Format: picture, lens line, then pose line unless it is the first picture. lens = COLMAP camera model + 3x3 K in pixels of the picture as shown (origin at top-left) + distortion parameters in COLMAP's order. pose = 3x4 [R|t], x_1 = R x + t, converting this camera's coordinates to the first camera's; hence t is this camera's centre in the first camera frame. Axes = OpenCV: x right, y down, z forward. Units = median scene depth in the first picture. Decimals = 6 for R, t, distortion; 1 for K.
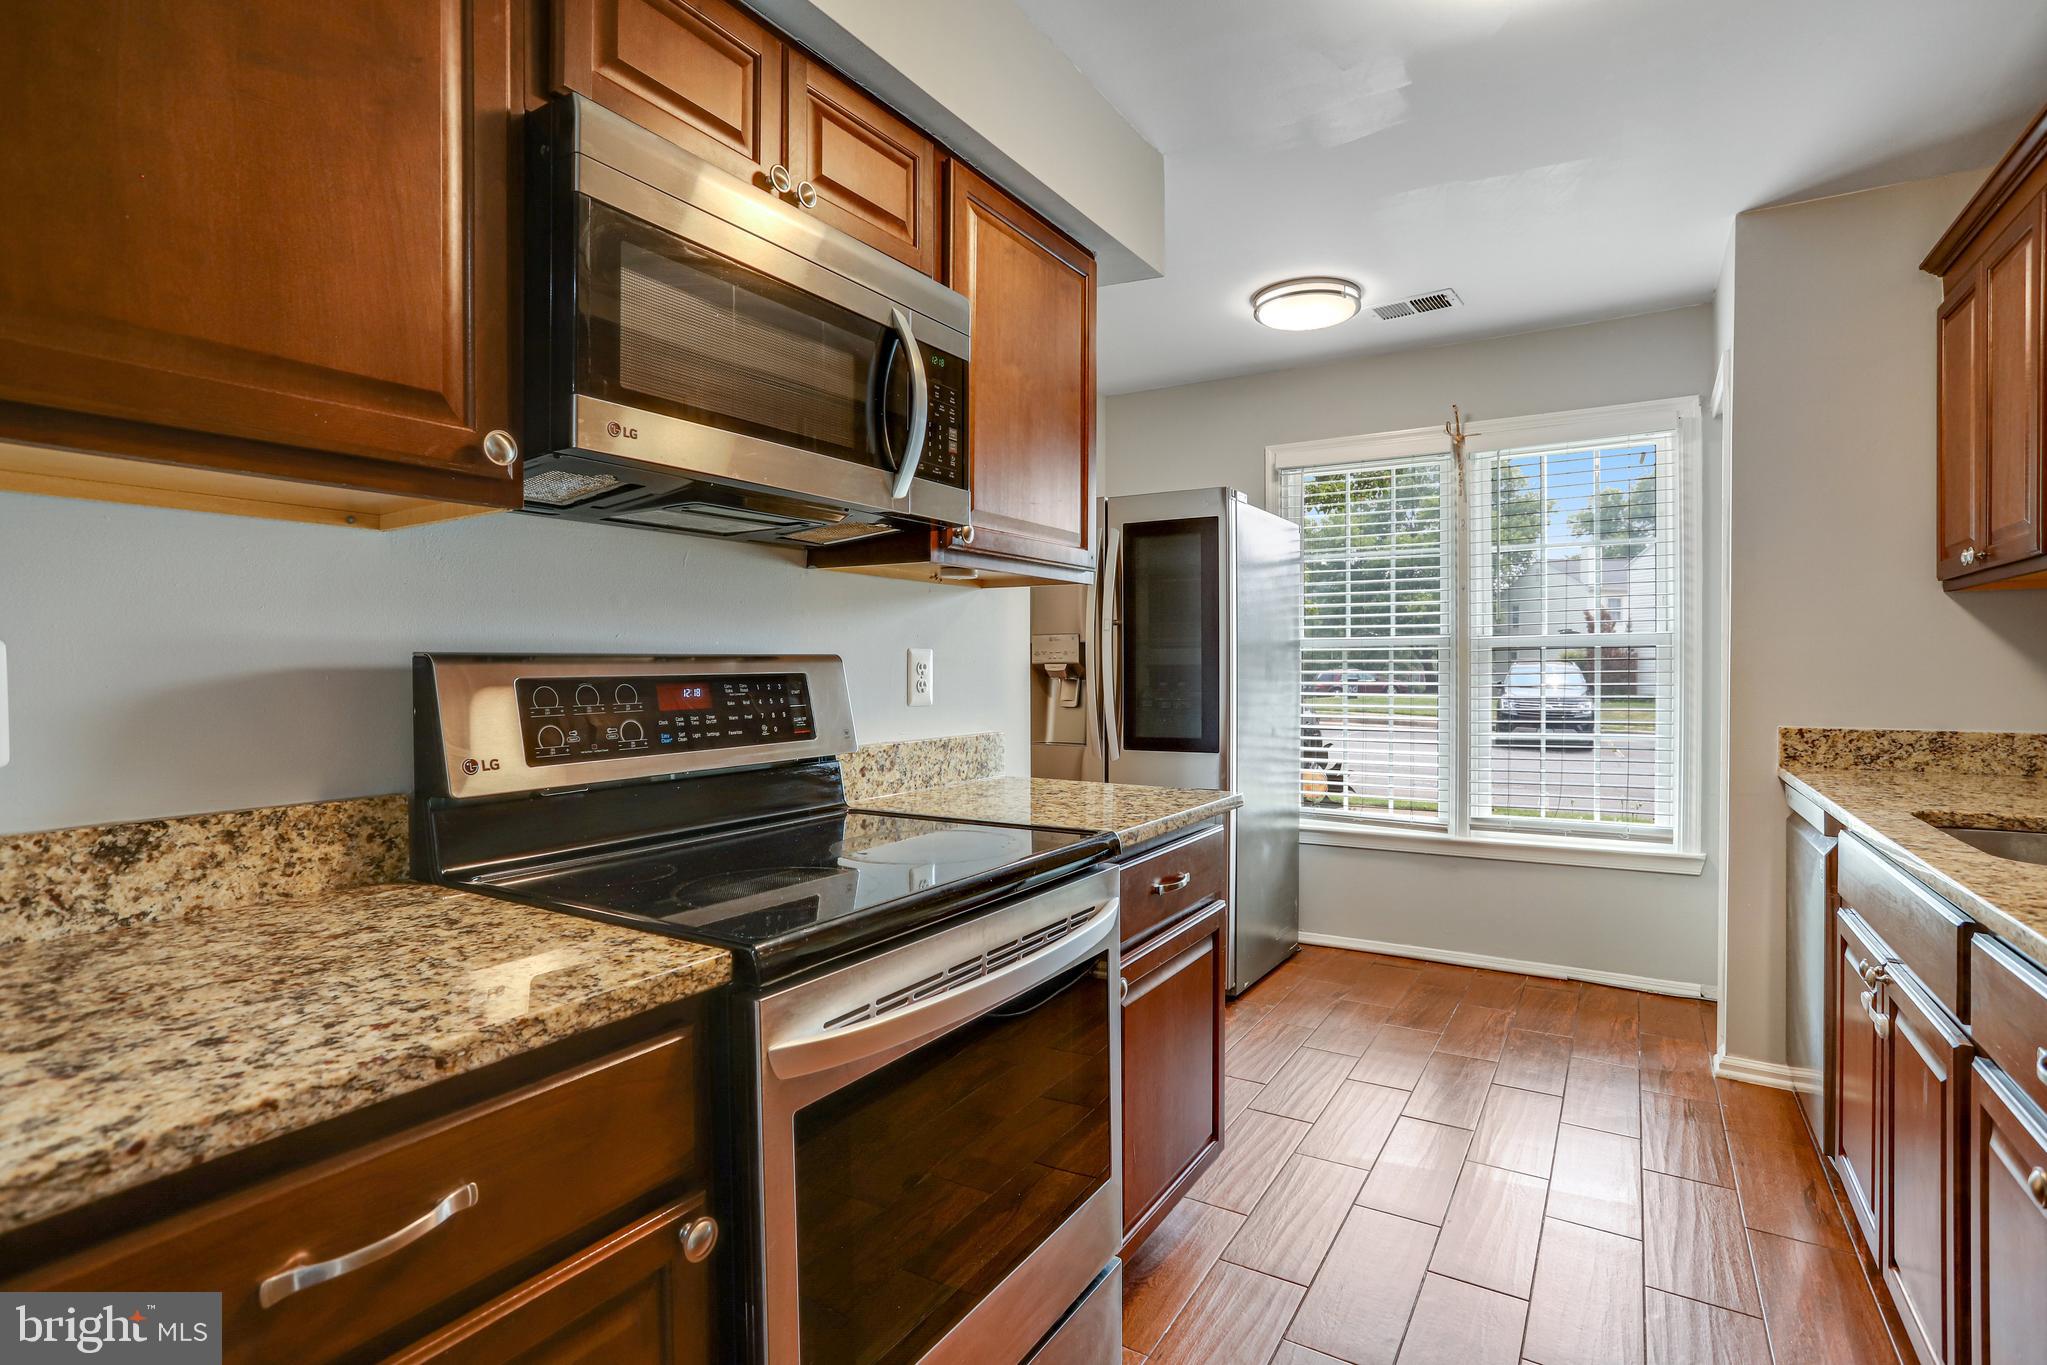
lens RADIAL K [[1017.2, 0, 1032.3], [0, 1017.2, 672.1], [0, 0, 1]] dist [-0.042005, 0.031827]
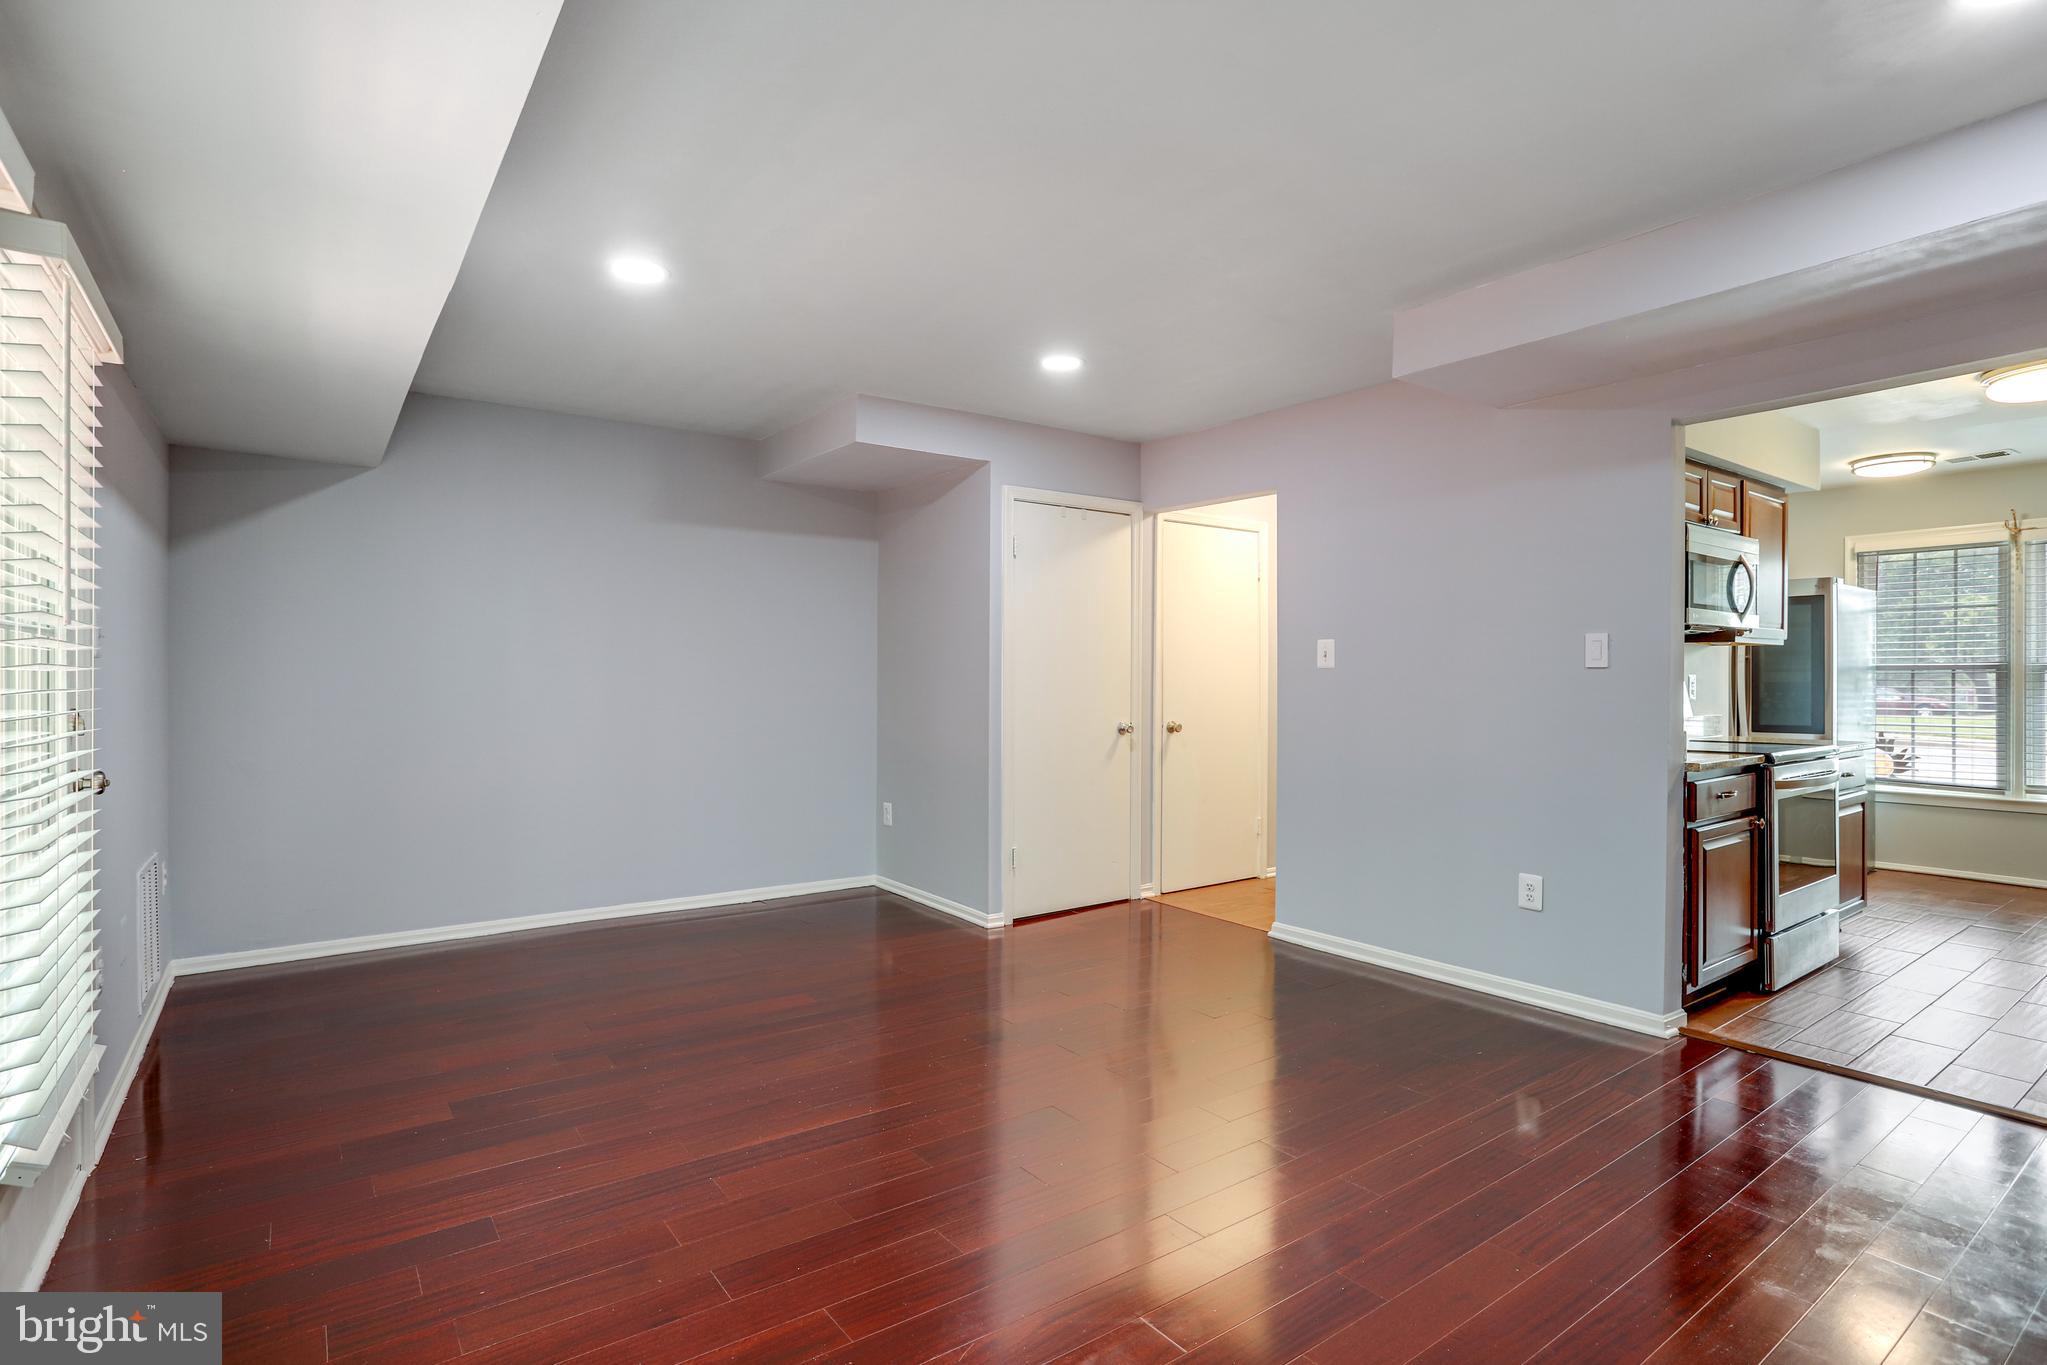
lens RADIAL K [[999.2, 0, 1019.7], [0, 999.2, 684.0], [0, 0, 1]] dist [-0.002390, 0.006732]
pose [[0.925552, 0.001449, -0.378617, -0.450599], [-0.001594, 0.999999, -0.000069, -0.002026], [0.378617, 0.000667, 0.925553, -1.107795]]
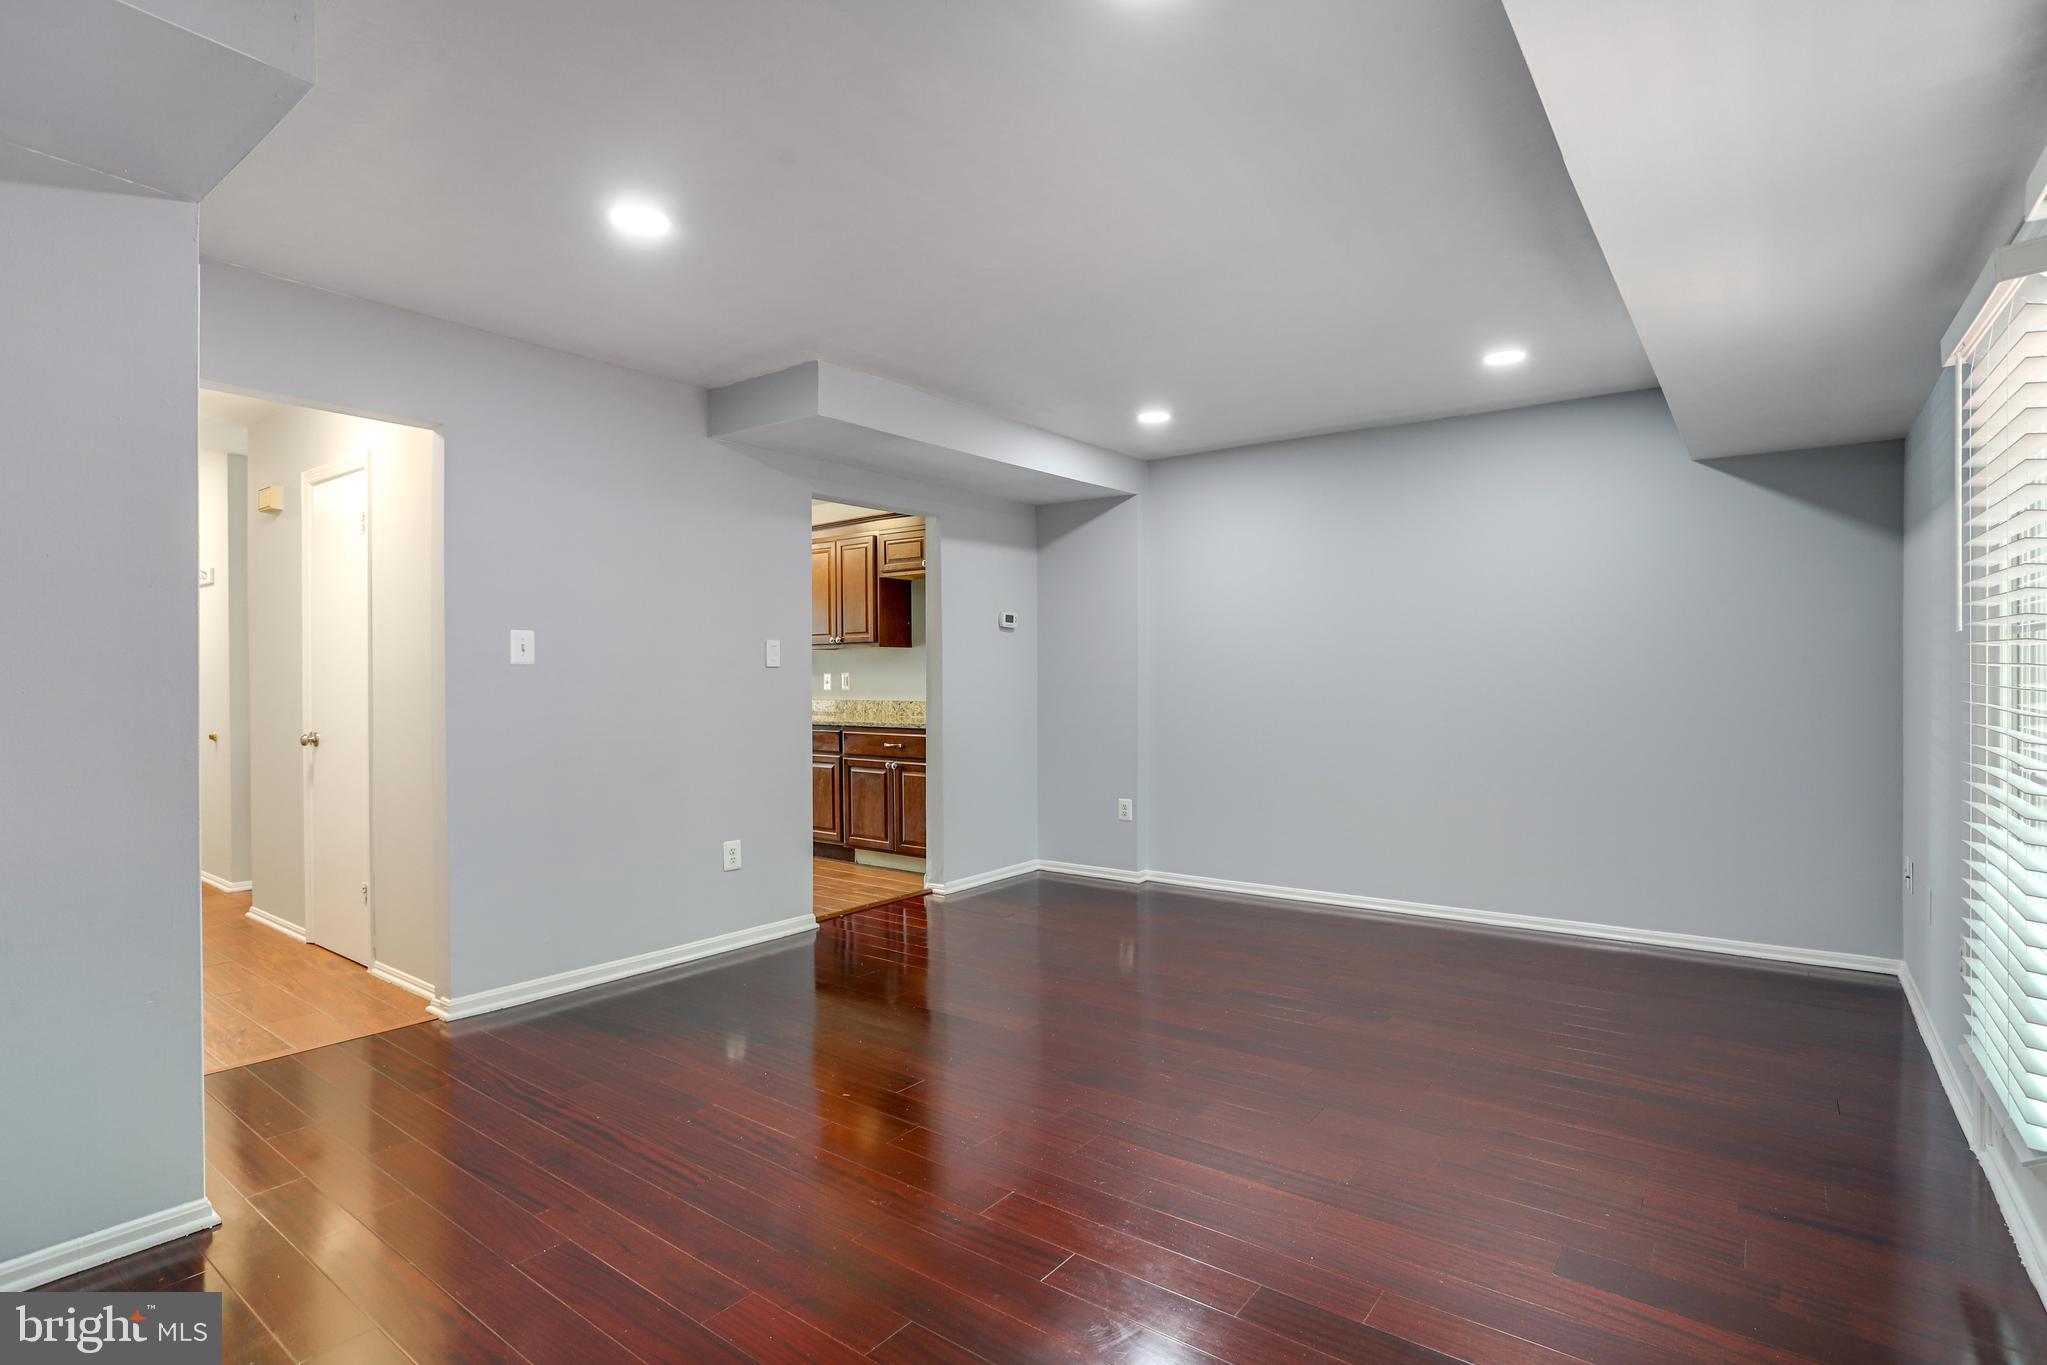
lens RADIAL K [[1017.2, 0, 1032.3], [0, 1017.2, 672.1], [0, 0, 1]] dist [-0.042005, 0.031827]
pose [[0.103736, -0.002176, 0.994602, -1.672157], [0.020318, 0.999794, 0.000068, -0.004249], [-0.994397, 0.020201, 0.103759, -0.371285]]
